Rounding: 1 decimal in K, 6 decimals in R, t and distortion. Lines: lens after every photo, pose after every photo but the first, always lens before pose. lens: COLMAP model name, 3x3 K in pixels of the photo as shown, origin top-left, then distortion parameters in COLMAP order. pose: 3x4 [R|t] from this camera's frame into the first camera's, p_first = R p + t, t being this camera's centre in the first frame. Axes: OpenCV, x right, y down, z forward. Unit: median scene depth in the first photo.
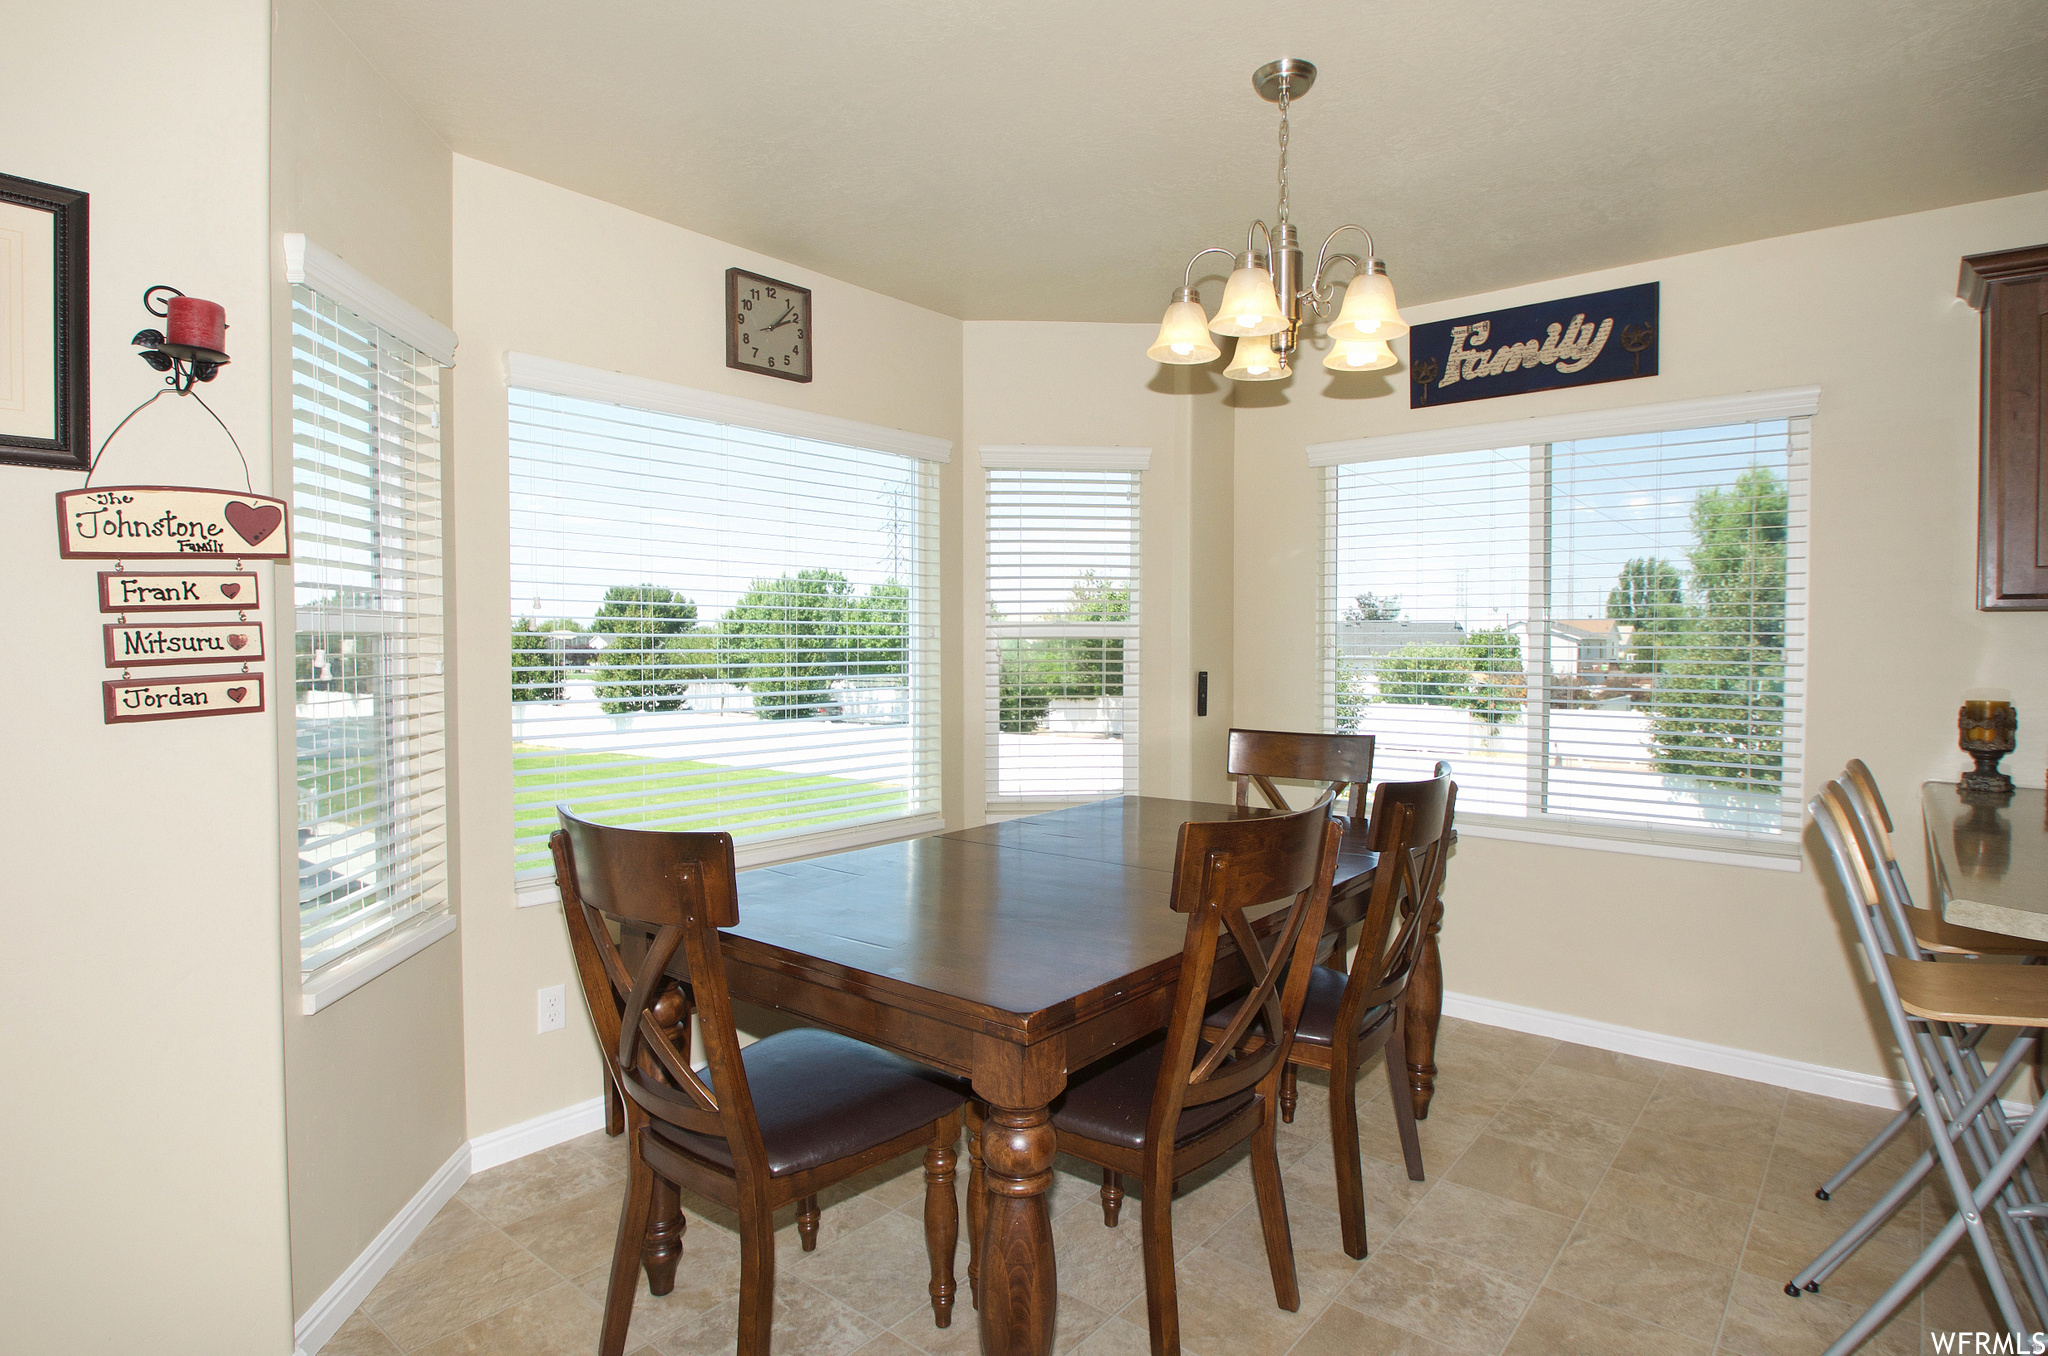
lens RADIAL K [[1081.4, 0, 1025.3], [0, 1081.4, 665.9], [0, 0, 1]] dist [-0.027491, -0.000474]
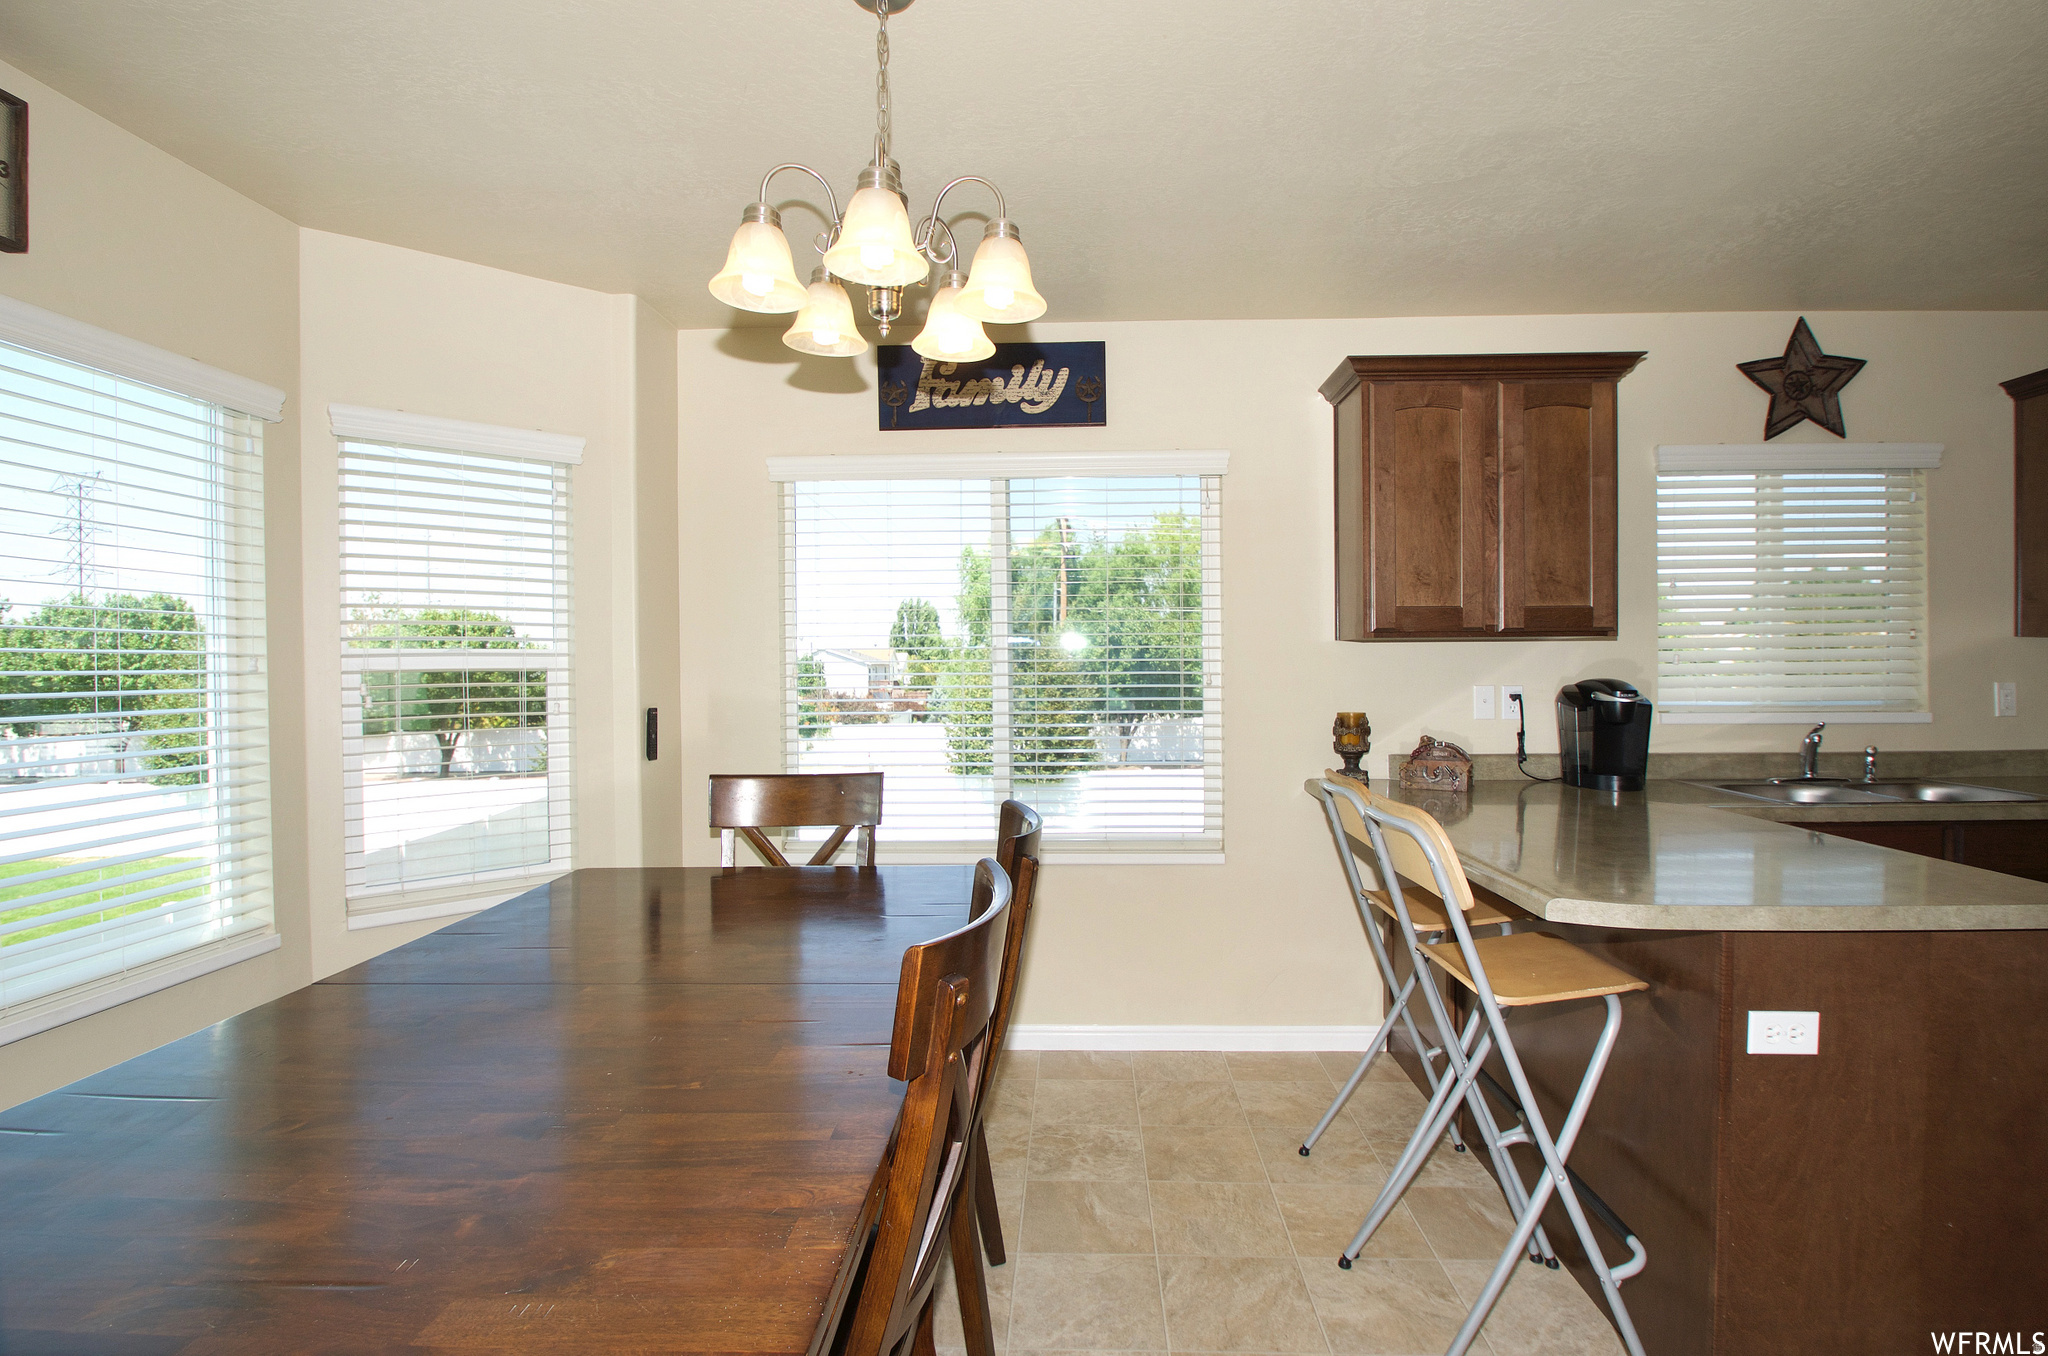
lens RADIAL K [[988.0, 0, 1041.3], [0, 988.0, 674.2], [0, 0, 1]] dist [-0.004849, -0.008083]
pose [[0.789285, -0.013141, 0.613886, -0.082412], [0.022950, 0.999704, -0.008106, -0.009106], [-0.613597, 0.020487, 0.789353, 0.227497]]
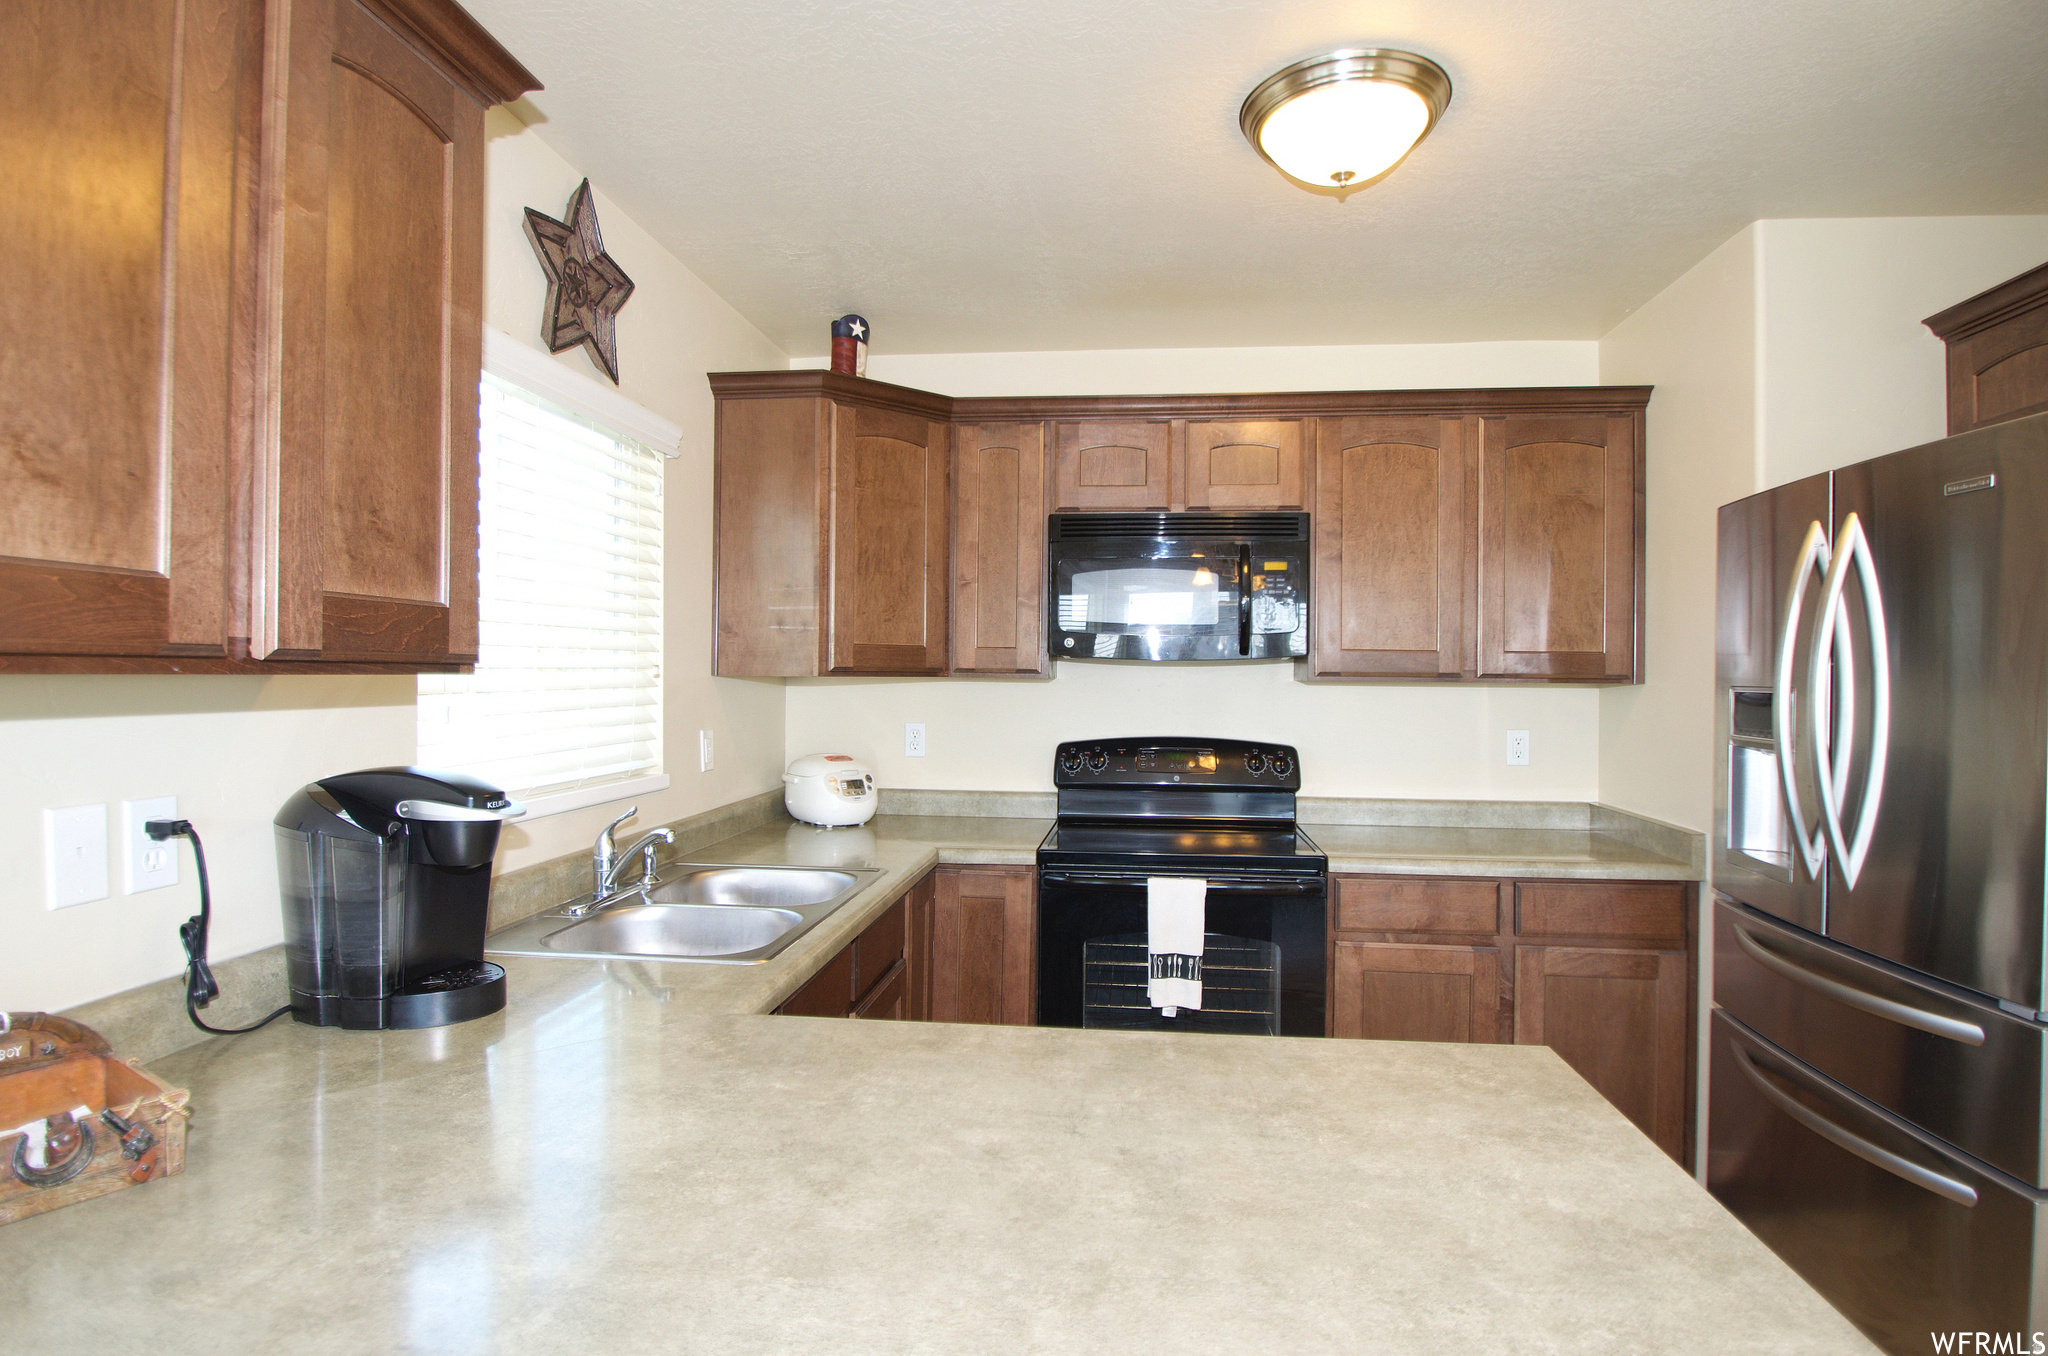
lens RADIAL K [[1041.0, 0, 1047.9], [0, 1041.0, 675.9], [0, 0, 1]] dist [-0.012716, -0.008442]
pose [[-0.558008, -0.005470, 0.829818, 0.374558], [0.013743, 0.999780, 0.015831, -0.040346], [-0.829722, 0.020238, -0.557810, 0.635648]]
